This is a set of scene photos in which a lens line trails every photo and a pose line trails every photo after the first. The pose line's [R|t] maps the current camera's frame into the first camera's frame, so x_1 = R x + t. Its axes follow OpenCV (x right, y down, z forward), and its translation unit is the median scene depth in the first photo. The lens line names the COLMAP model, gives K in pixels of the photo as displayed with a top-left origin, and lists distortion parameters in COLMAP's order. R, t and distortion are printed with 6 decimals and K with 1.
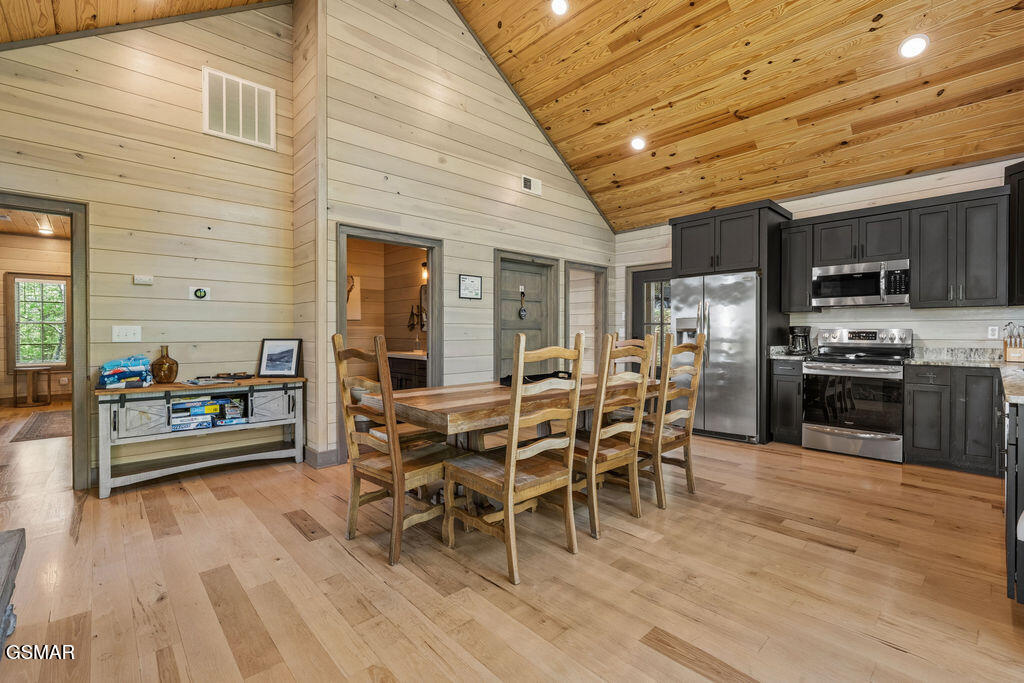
lens RADIAL K [[449.9, 0, 513.3], [0, 449.9, 337.7], [0, 0, 1]] dist [-0.006757, -0.000512]
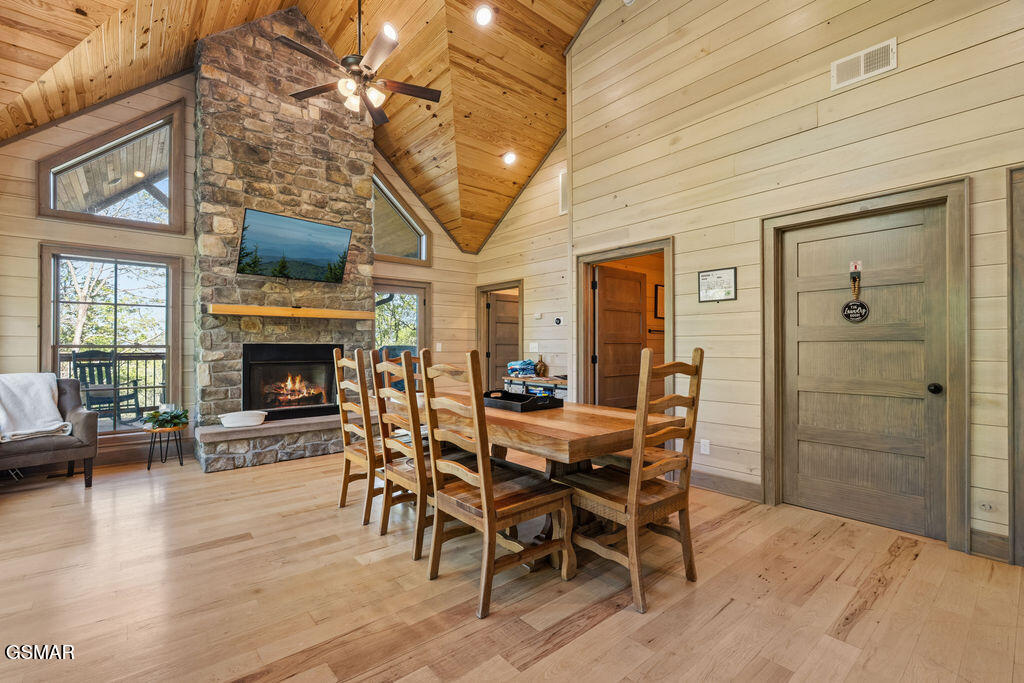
lens RADIAL K [[453.7, 0, 509.2], [0, 453.7, 345.6], [0, 0, 1]] dist [-0.004717, 0.000250]
pose [[-0.049882, -0.000362, -0.998755, 0.746452], [-0.010083, 0.999949, 0.000141, -0.012945], [0.998704, 0.010078, -0.049883, 0.792795]]
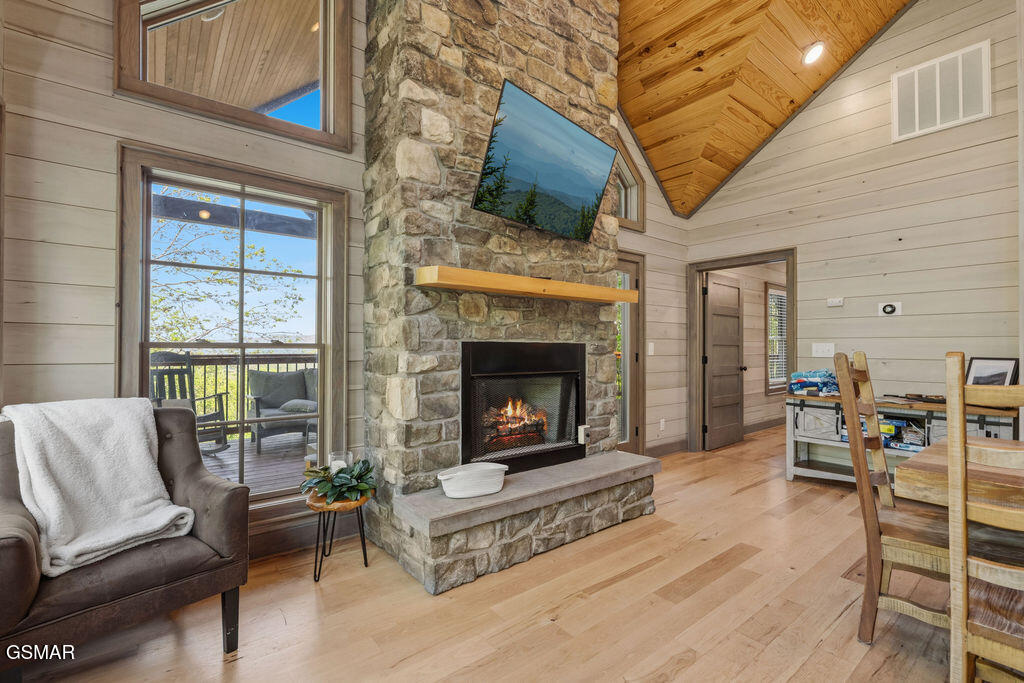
lens RADIAL K [[453.7, 0, 509.2], [0, 453.7, 345.6], [0, 0, 1]] dist [-0.004717, 0.000250]
pose [[-0.082360, -0.004489, -0.996593, 0.302899], [-0.013647, 0.999901, -0.003376, -0.004362], [0.996509, 0.013323, -0.082413, 0.225267]]
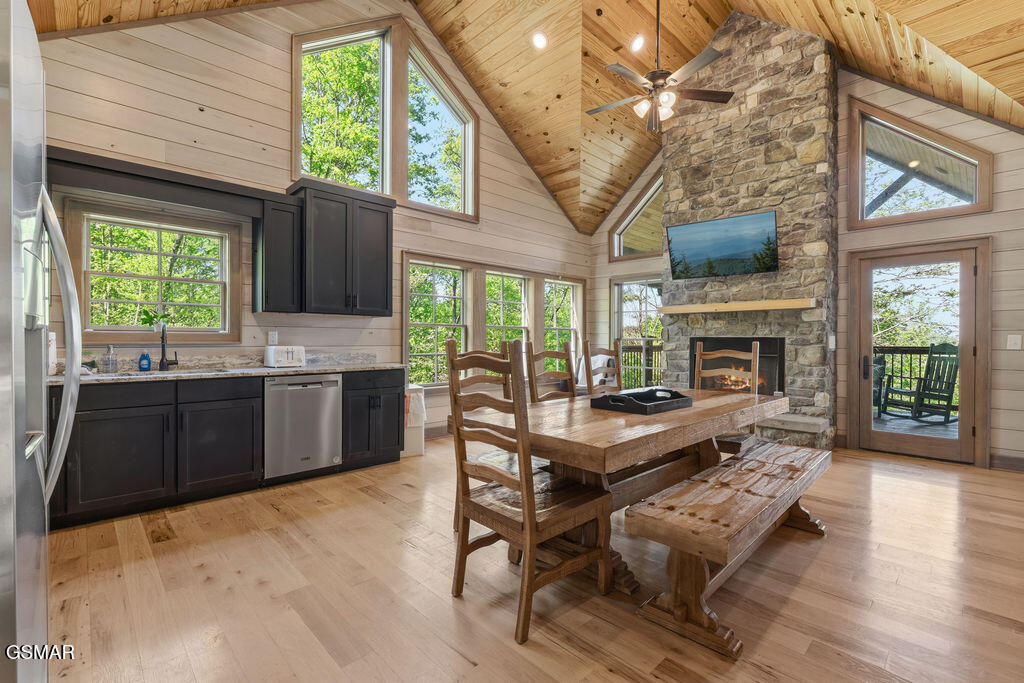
lens RADIAL K [[449.9, 0, 513.3], [0, 449.9, 337.7], [0, 0, 1]] dist [-0.006757, -0.000512]
pose [[-0.999835, 0.000241, -0.018142, 0.228847], [0.000058, 0.999949, 0.010084, -0.022048], [0.018144, 0.010081, -0.999785, 1.359829]]
